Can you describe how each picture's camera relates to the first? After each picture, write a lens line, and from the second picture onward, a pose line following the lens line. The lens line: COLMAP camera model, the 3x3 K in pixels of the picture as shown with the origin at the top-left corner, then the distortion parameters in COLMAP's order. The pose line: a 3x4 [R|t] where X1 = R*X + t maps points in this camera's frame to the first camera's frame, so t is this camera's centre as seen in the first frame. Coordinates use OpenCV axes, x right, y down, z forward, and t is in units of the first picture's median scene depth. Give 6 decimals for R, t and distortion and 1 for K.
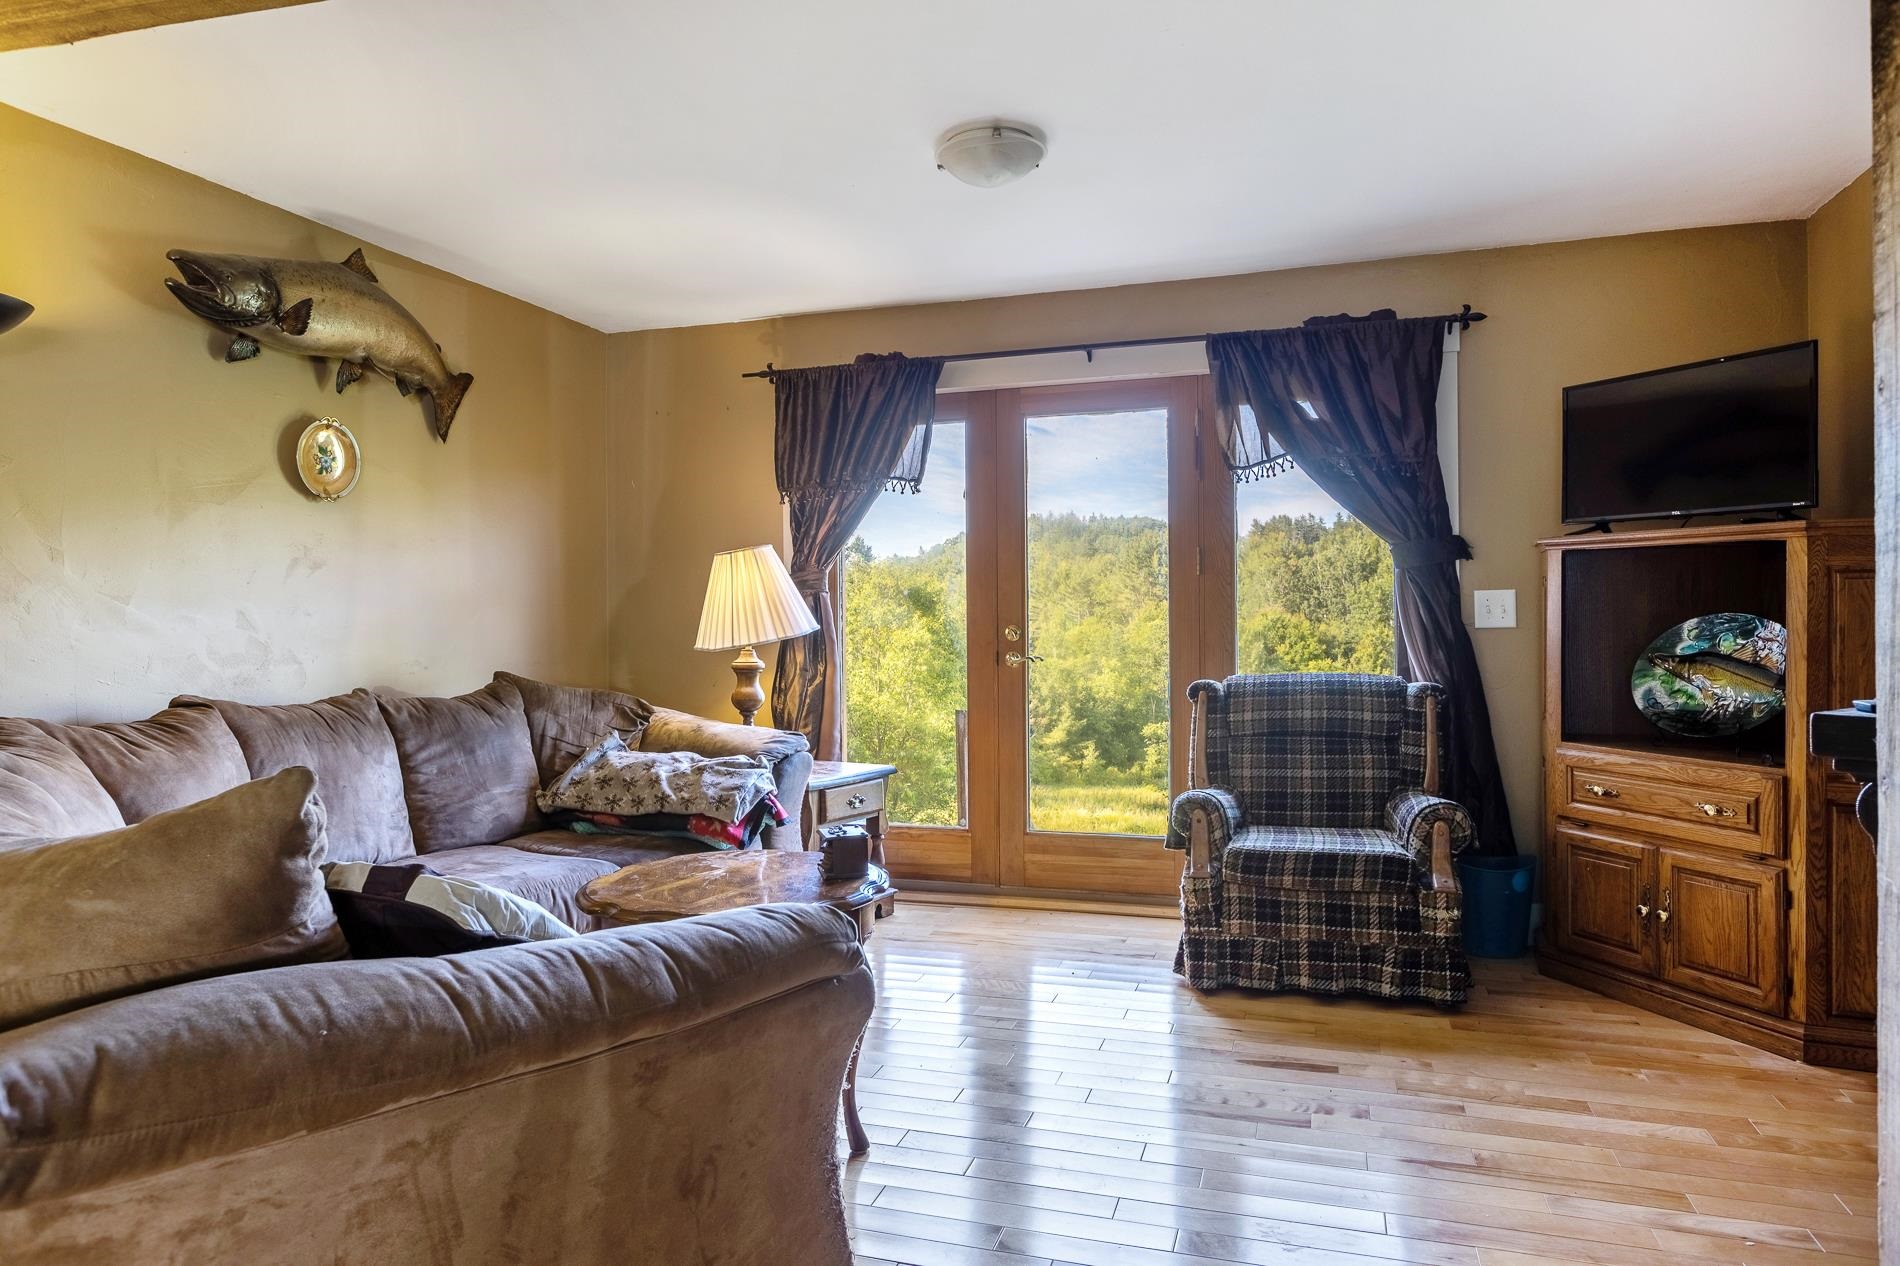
lens RADIAL K [[1174.3, 0, 948.9], [0, 1174.3, 606.8], [0, 0, 1]] dist [-0.001661, 0.000150]
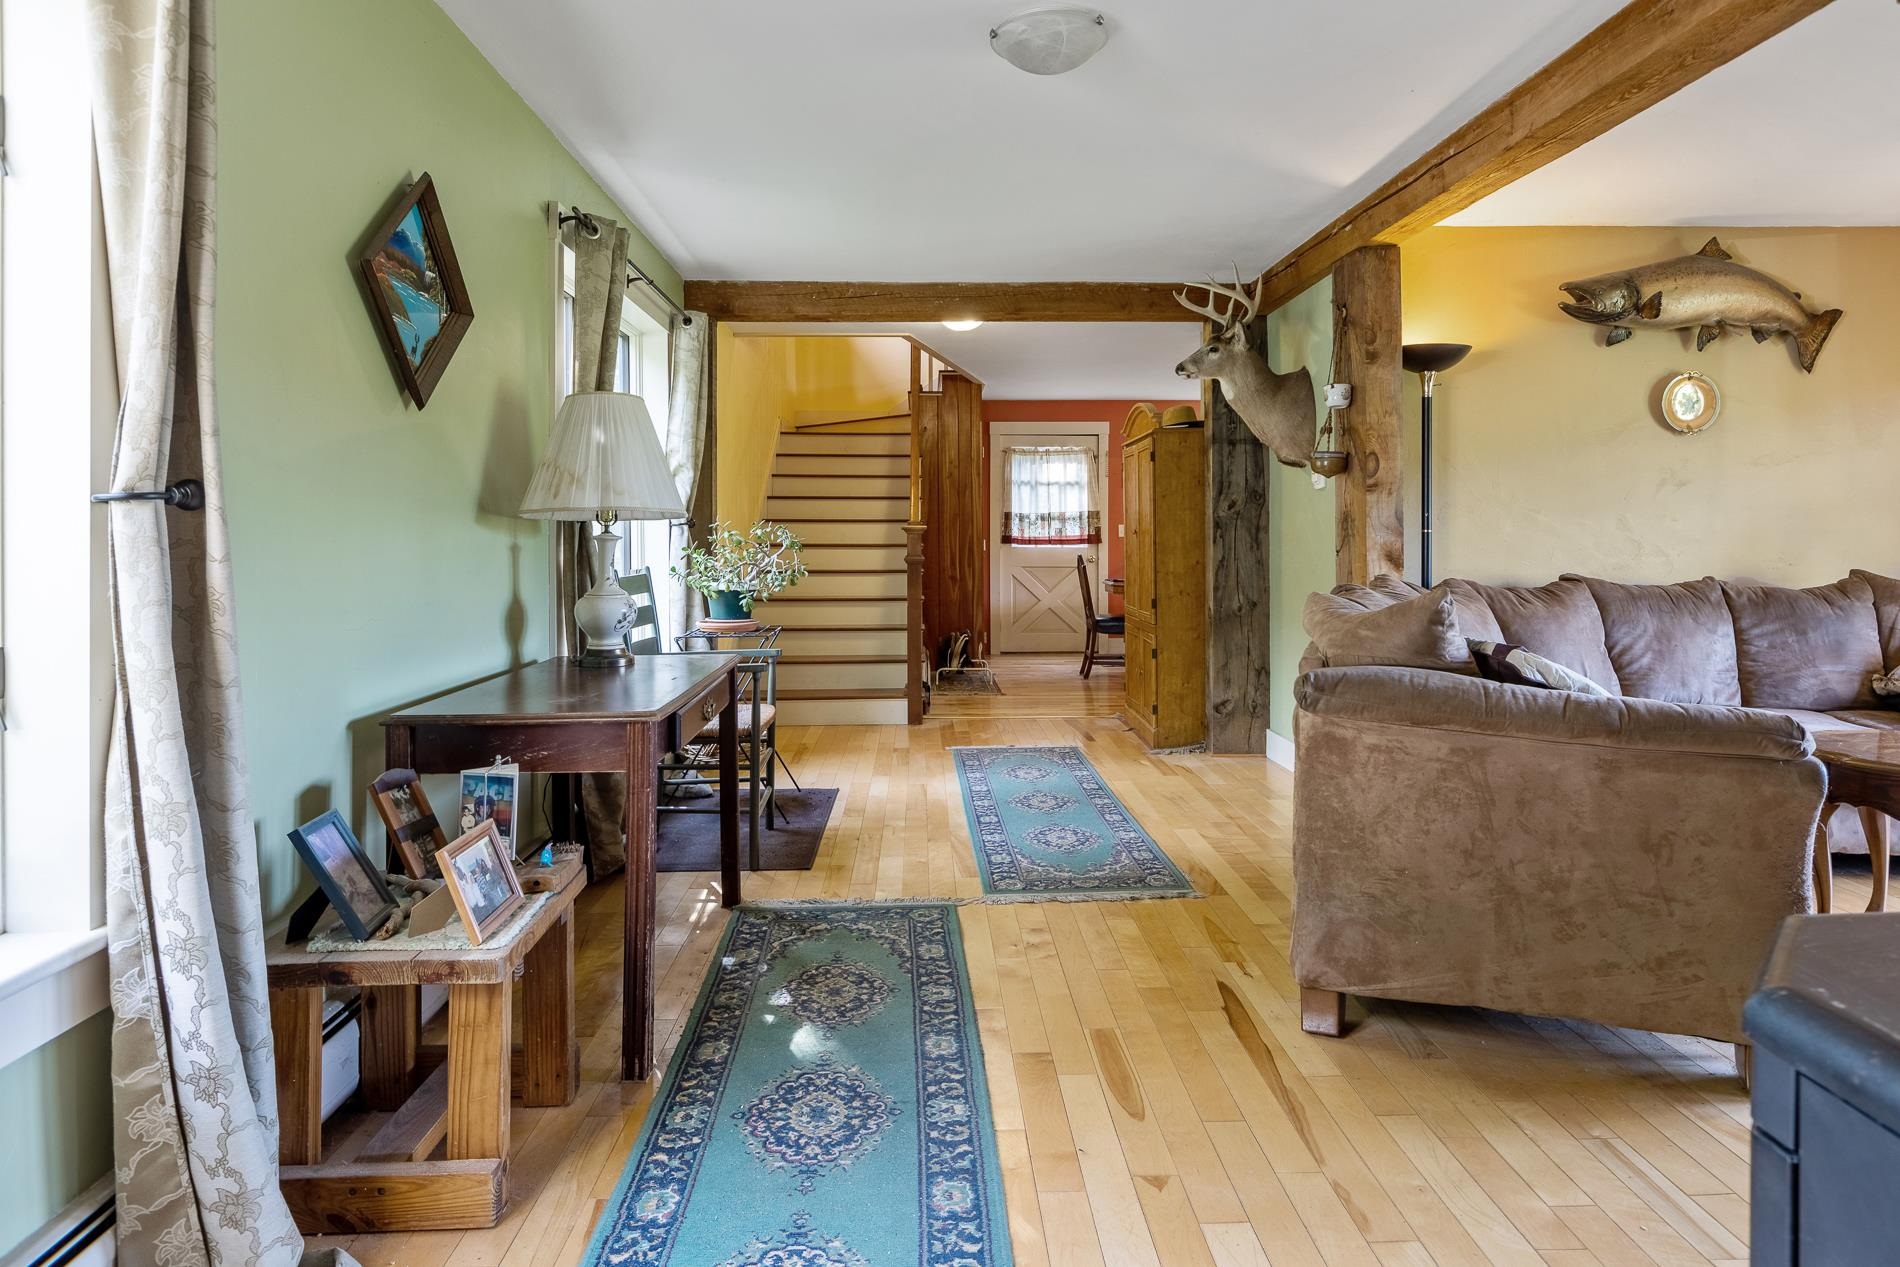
lens RADIAL K [[1127.0, 0, 952.7], [0, 1127.0, 537.7], [0, 0, 1]] dist [-0.001122, -0.000280]
pose [[0.327911, 0.008405, -0.944671, 0.408352], [0.011272, 0.999854, 0.012808, 0.000451], [0.944641, -0.014848, 0.327768, -0.208750]]
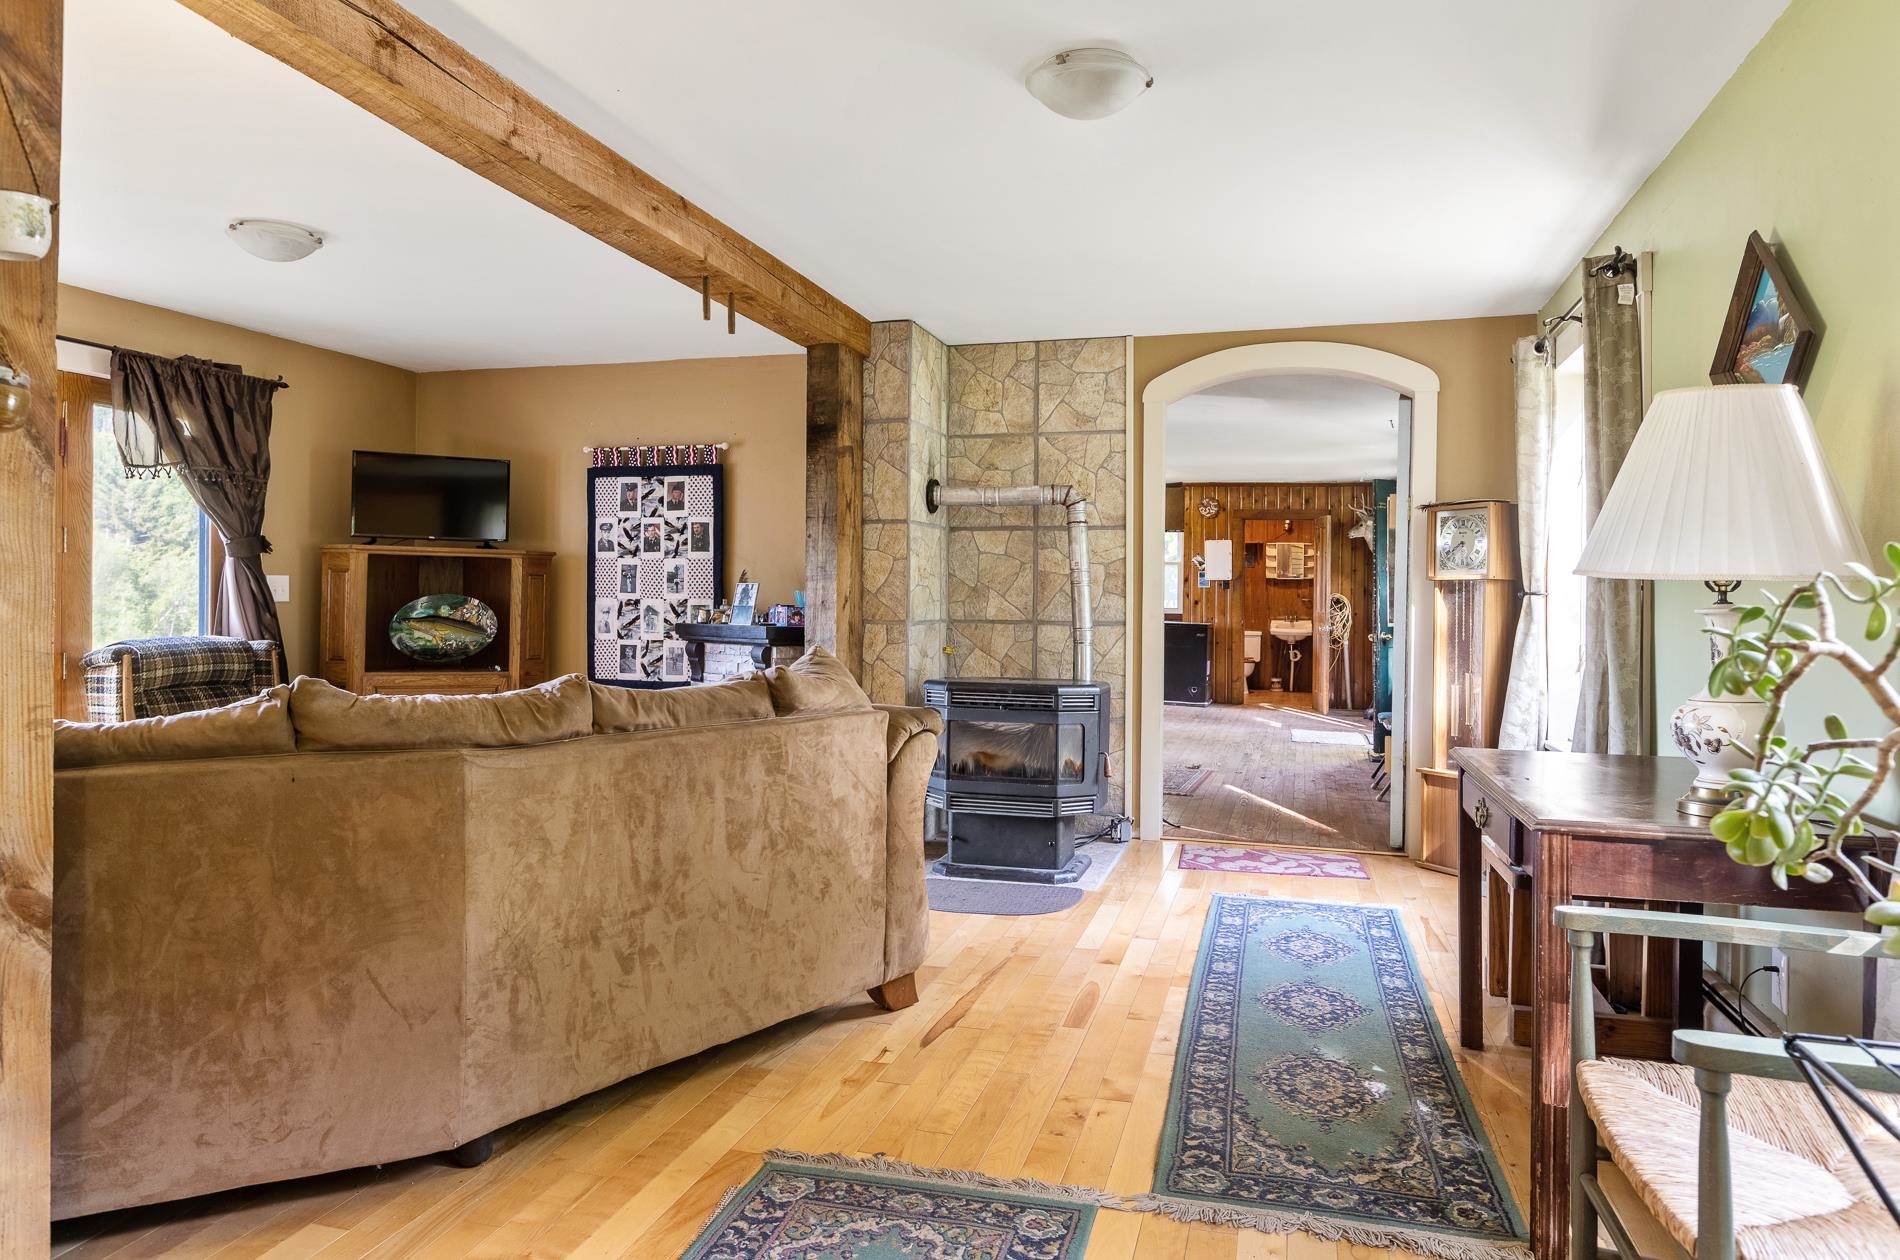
lens RADIAL K [[1174.3, 0, 948.9], [0, 1174.3, 603.8], [0, 0, 1]] dist [-0.001661, 0.000150]
pose [[-0.020083, 0.003006, 0.999794, -1.187418], [-0.017223, 0.999846, -0.003352, 0.013130], [-0.999650, -0.017287, -0.020028, 0.248586]]
